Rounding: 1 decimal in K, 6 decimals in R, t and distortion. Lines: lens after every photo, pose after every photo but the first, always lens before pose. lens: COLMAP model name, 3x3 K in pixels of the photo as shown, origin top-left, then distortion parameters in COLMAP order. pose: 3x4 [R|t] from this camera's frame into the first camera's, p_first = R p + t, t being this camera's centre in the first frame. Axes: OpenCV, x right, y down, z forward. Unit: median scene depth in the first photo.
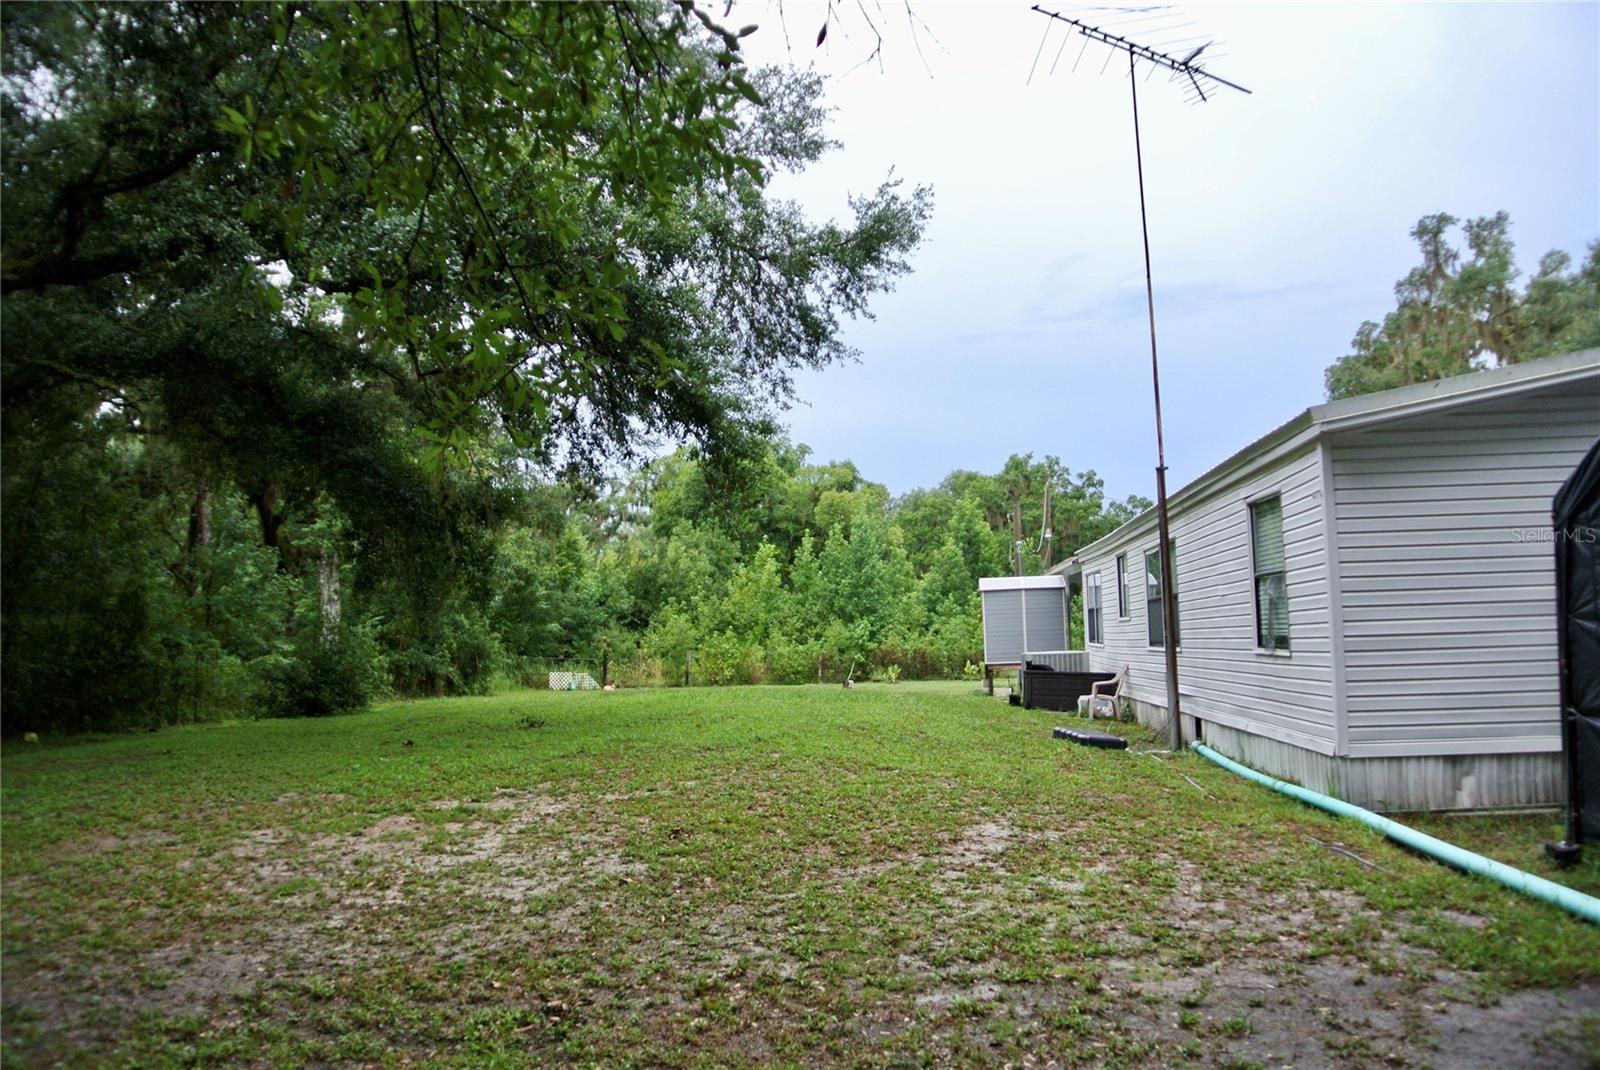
lens RADIAL K [[1257.3, 0, 795.2], [0, 1257.3, 536.4], [0, 0, 1]] dist [-0.088447, 0.035401]
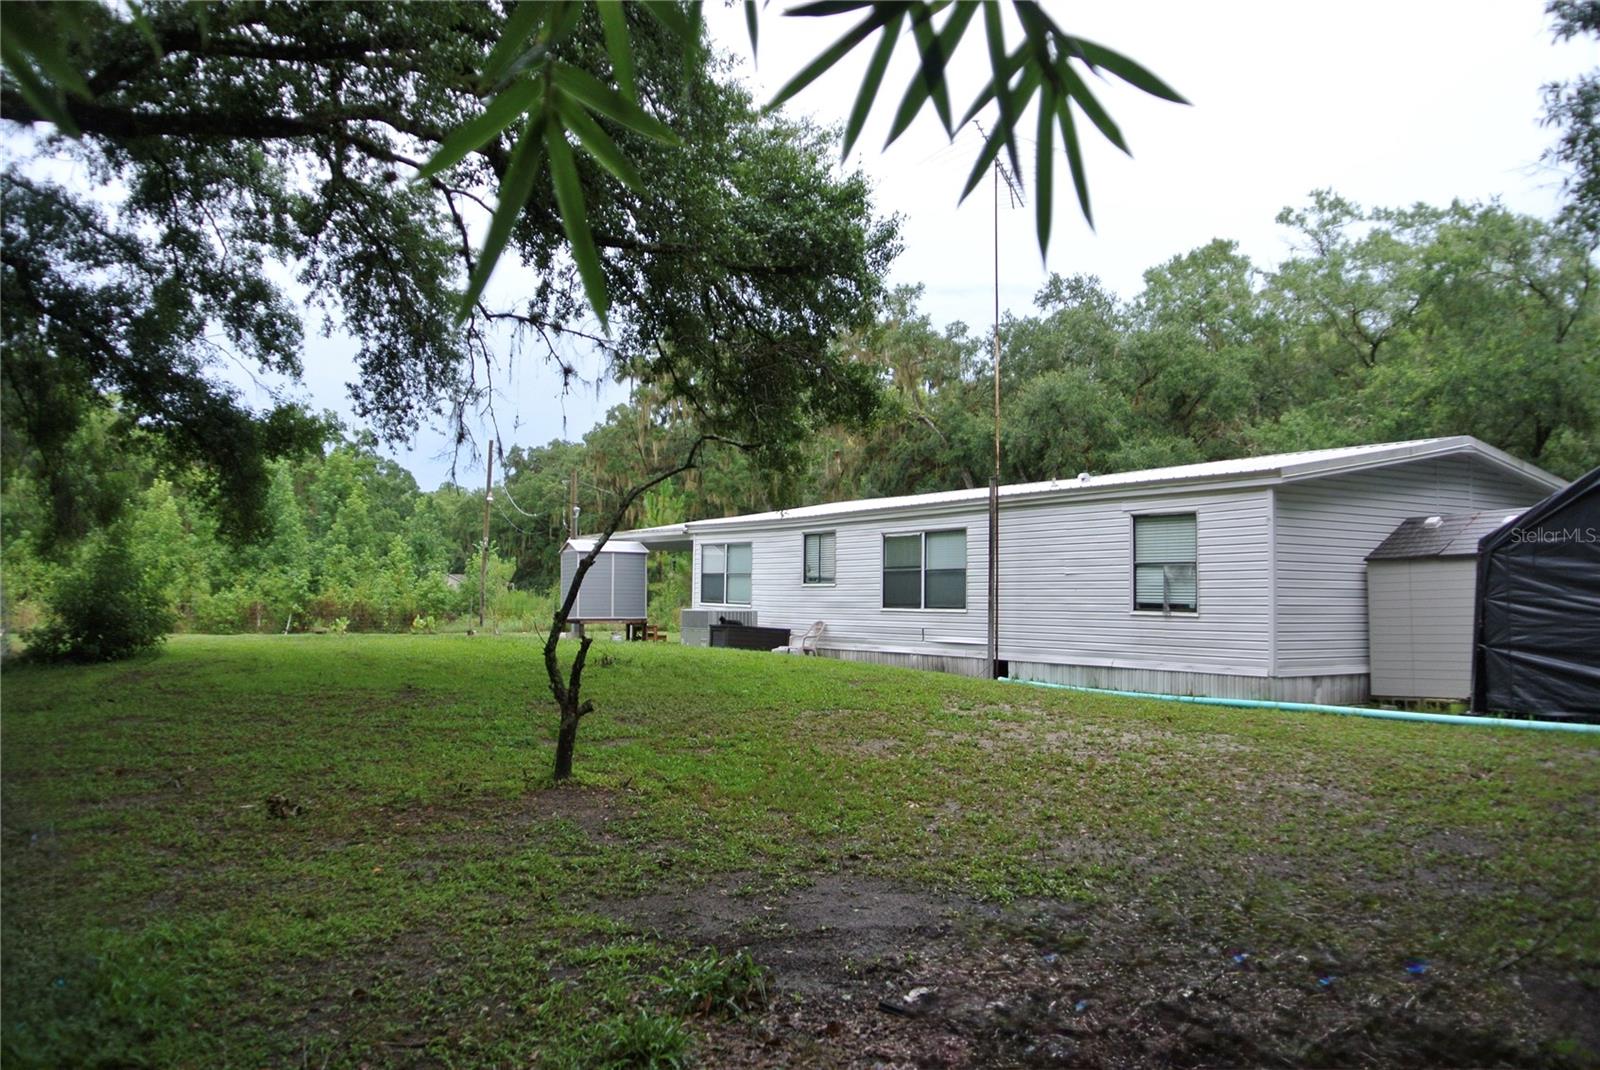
lens RADIAL K [[1257.3, 0, 795.9], [0, 1257.3, 537.7], [0, 0, 1]] dist [-0.088447, 0.035401]
pose [[0.786625, 0.065937, 0.613900, -0.237054], [-0.084363, 0.996435, 0.001074, 0.009136], [-0.611641, -0.052636, 0.789383, 0.015785]]
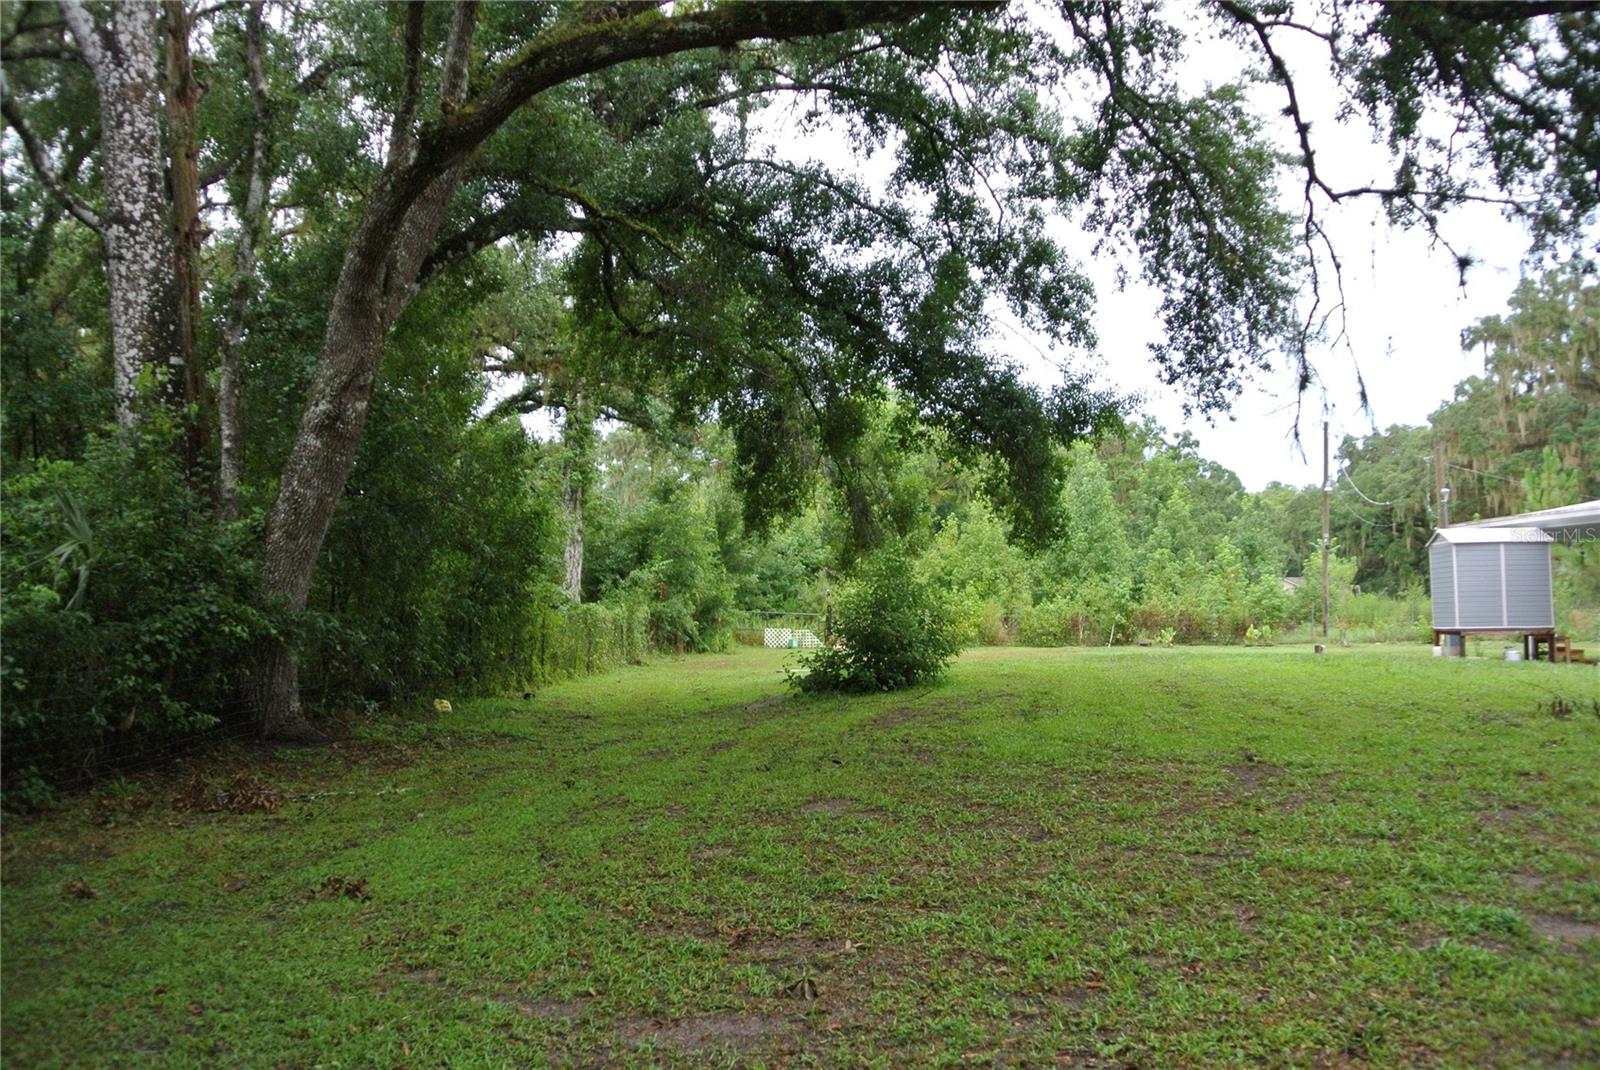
lens RADIAL K [[1257.3, 0, 801.4], [0, 1257.3, 526.5], [0, 0, 1]] dist [-0.088447, 0.035401]
pose [[0.999422, 0.023827, 0.024233, -0.202097], [-0.024403, 0.999420, 0.023757, 0.014506], [-0.023652, -0.024335, 0.999424, 0.108810]]
